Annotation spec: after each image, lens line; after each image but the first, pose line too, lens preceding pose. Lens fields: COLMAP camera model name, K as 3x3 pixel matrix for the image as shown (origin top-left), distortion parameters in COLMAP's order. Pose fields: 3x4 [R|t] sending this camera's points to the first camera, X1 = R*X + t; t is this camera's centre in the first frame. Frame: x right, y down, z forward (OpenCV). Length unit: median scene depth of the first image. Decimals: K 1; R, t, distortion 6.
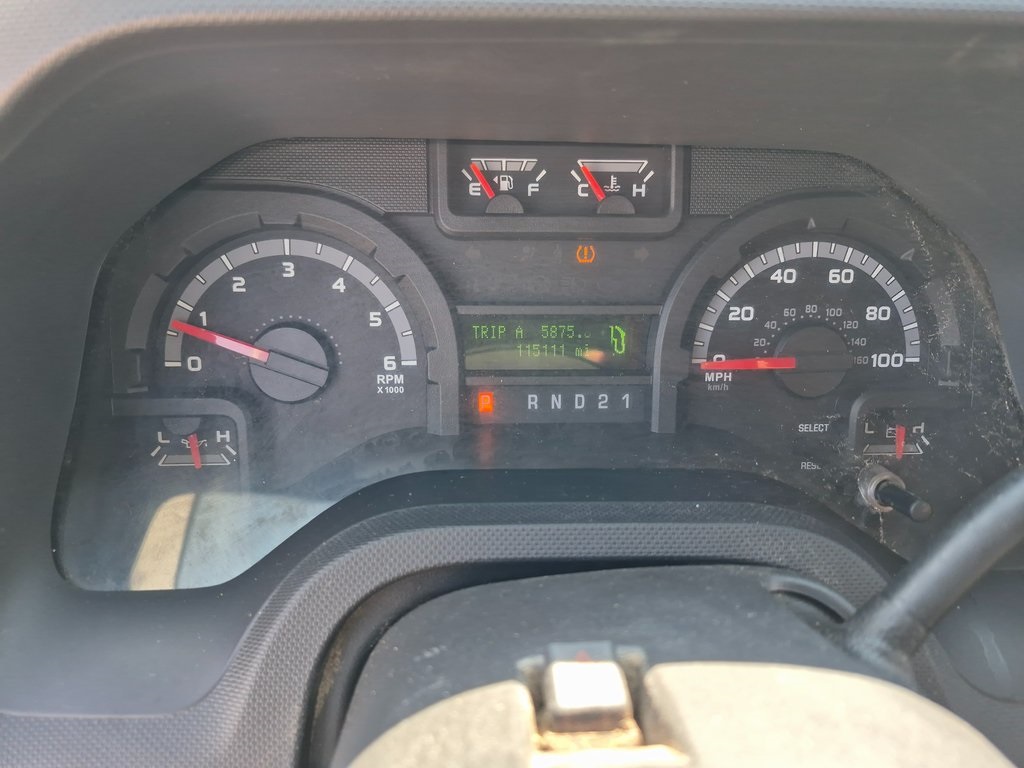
lens RADIAL K [[712.2, 0, 512.0], [0, 712.2, 384.0], [0, 0, 1]] dist [0.088117, -0.138139]
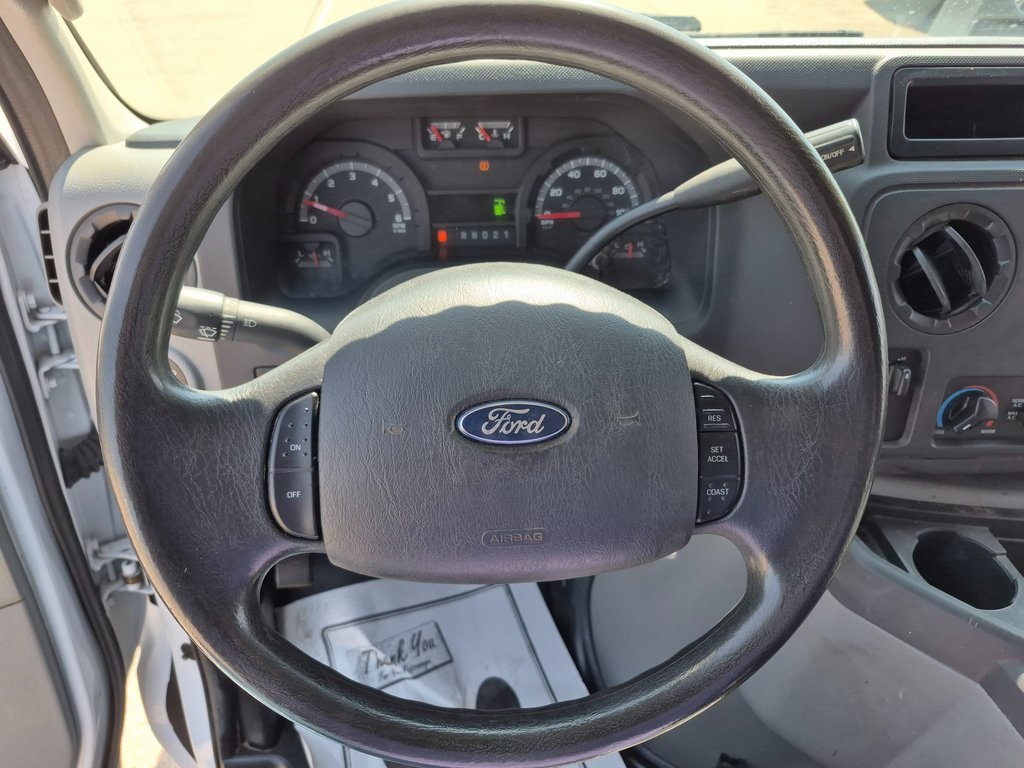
lens RADIAL K [[712.2, 0, 512.0], [0, 712.2, 384.0], [0, 0, 1]] dist [0.088117, -0.138139]
pose [[0.999404, -0.030441, 0.016297, 0.133871], [0.028564, 0.994050, 0.105113, 0.265658], [-0.019400, -0.104585, 0.994327, -1.318273]]
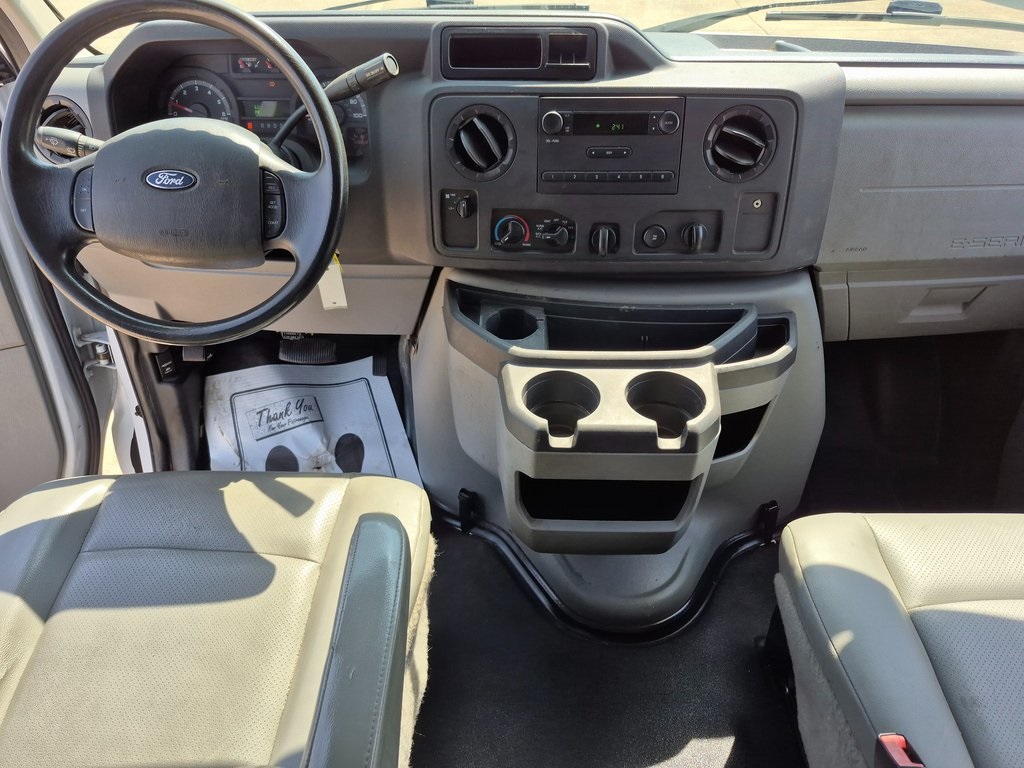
lens RADIAL K [[712.2, 0, 512.0], [0, 712.2, 384.0], [0, 0, 1]] dist [0.088117, -0.138139]
pose [[0.995176, 0.031282, -0.092980, 1.794262], [-0.017520, 0.989233, 0.145294, 0.822380], [0.096524, -0.142964, 0.985010, -2.907177]]
